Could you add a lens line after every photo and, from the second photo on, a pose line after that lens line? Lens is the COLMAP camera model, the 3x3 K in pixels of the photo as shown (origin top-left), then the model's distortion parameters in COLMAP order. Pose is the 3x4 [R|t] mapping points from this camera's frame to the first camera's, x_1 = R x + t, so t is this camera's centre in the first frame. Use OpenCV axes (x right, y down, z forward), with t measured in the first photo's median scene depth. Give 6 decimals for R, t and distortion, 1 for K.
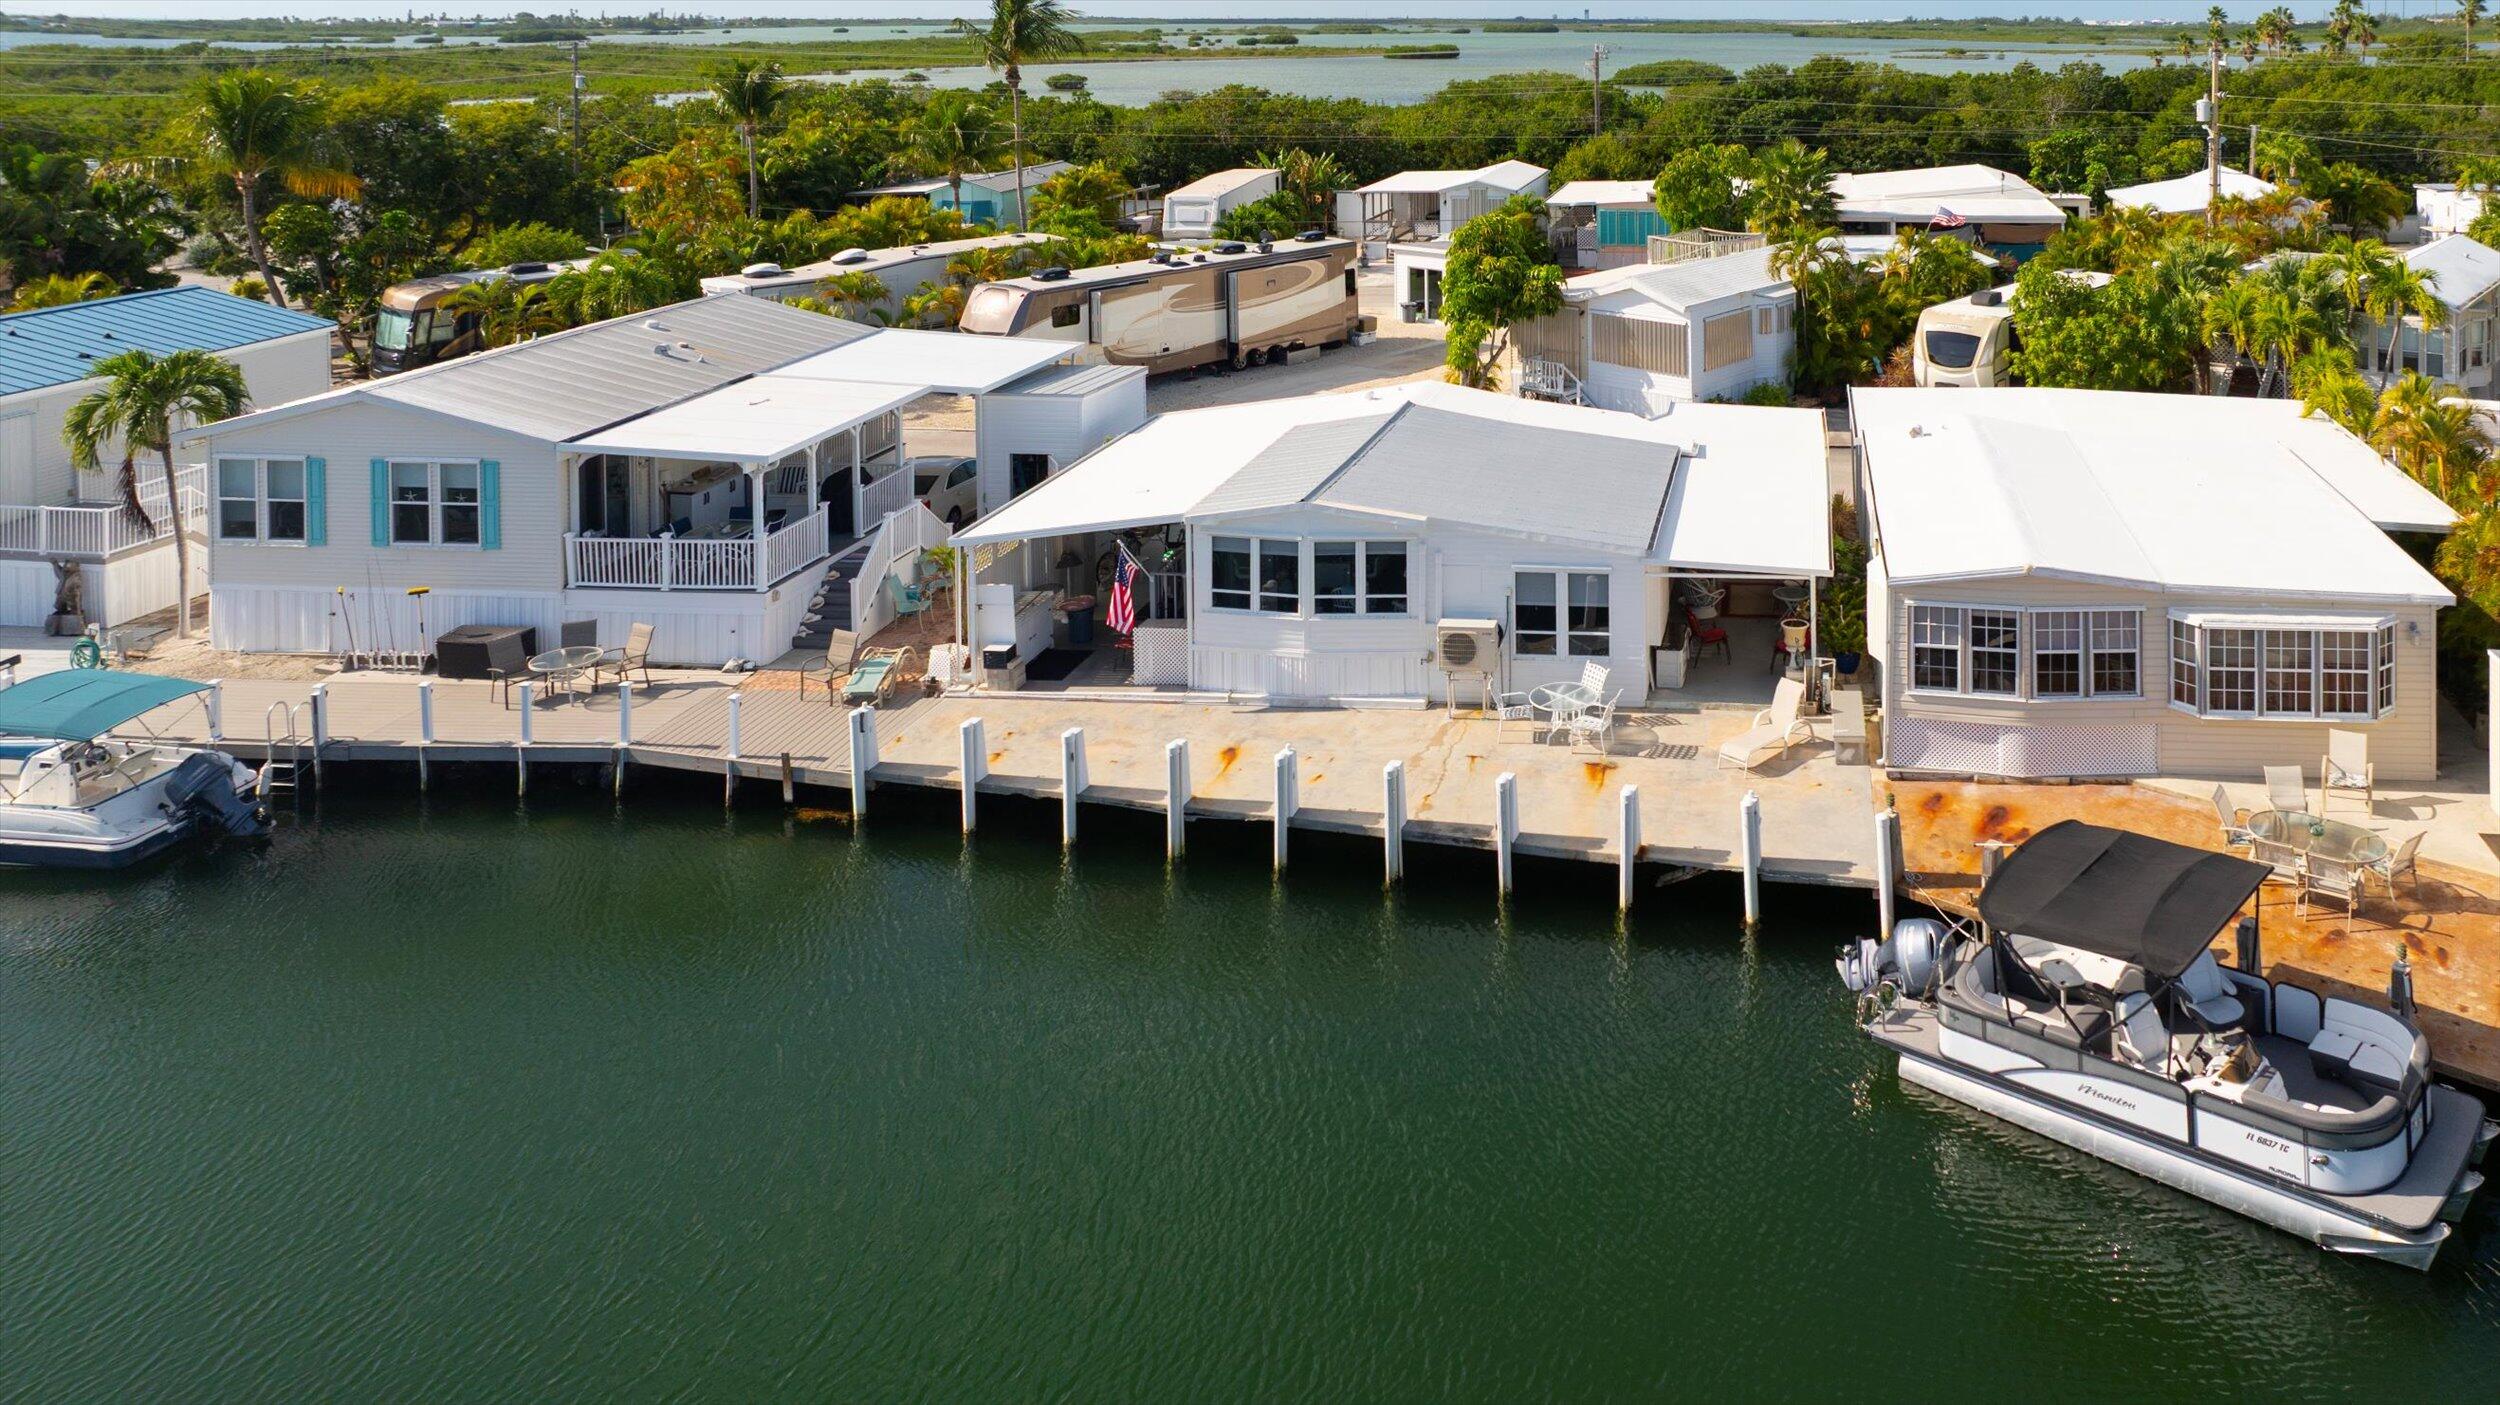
lens RADIAL K [[1816.8, 0, 1688.4], [0, 1816.8, 78.6], [0, 0, 1]] dist [-0.002729, -0.005518]
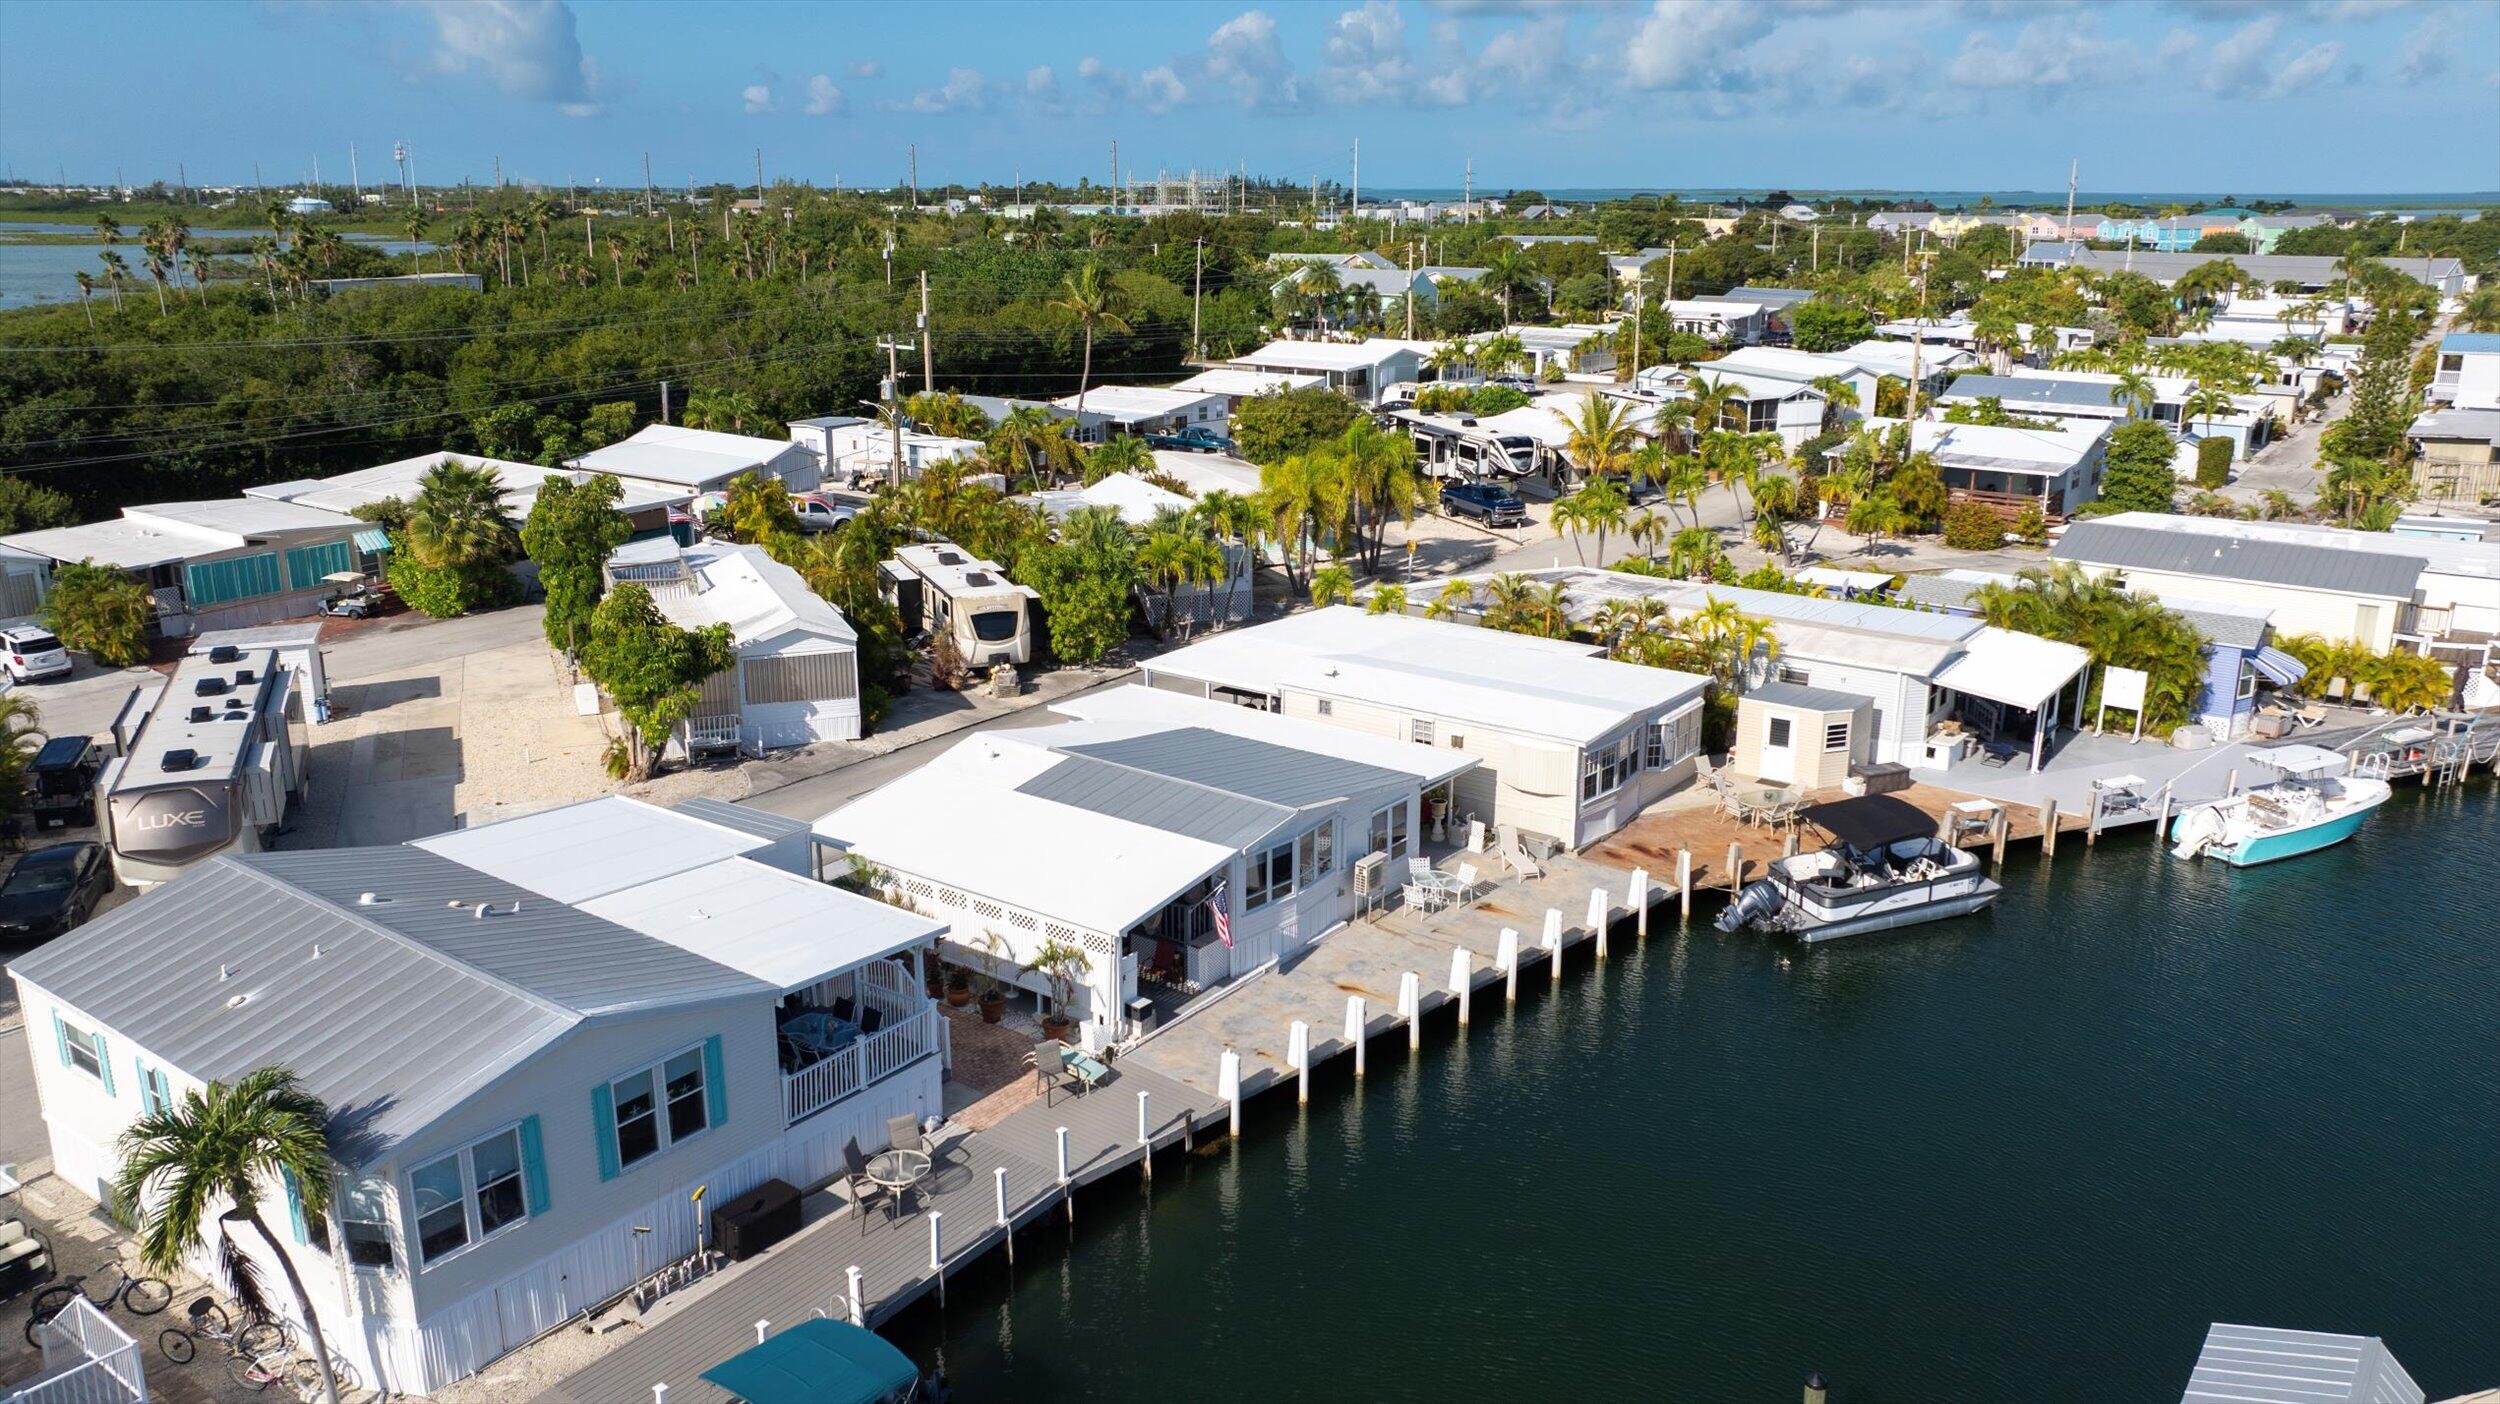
lens RADIAL K [[1857.6, 0, 1250.0], [0, 1857.6, 702.0], [0, 0, 1]] dist [-0.009069, 0.000355]
pose [[0.535151, -0.231148, 0.812517, -1.283702], [0.027059, 0.966033, 0.256999, -0.190188], [-0.844323, -0.115547, 0.523228, 0.318450]]
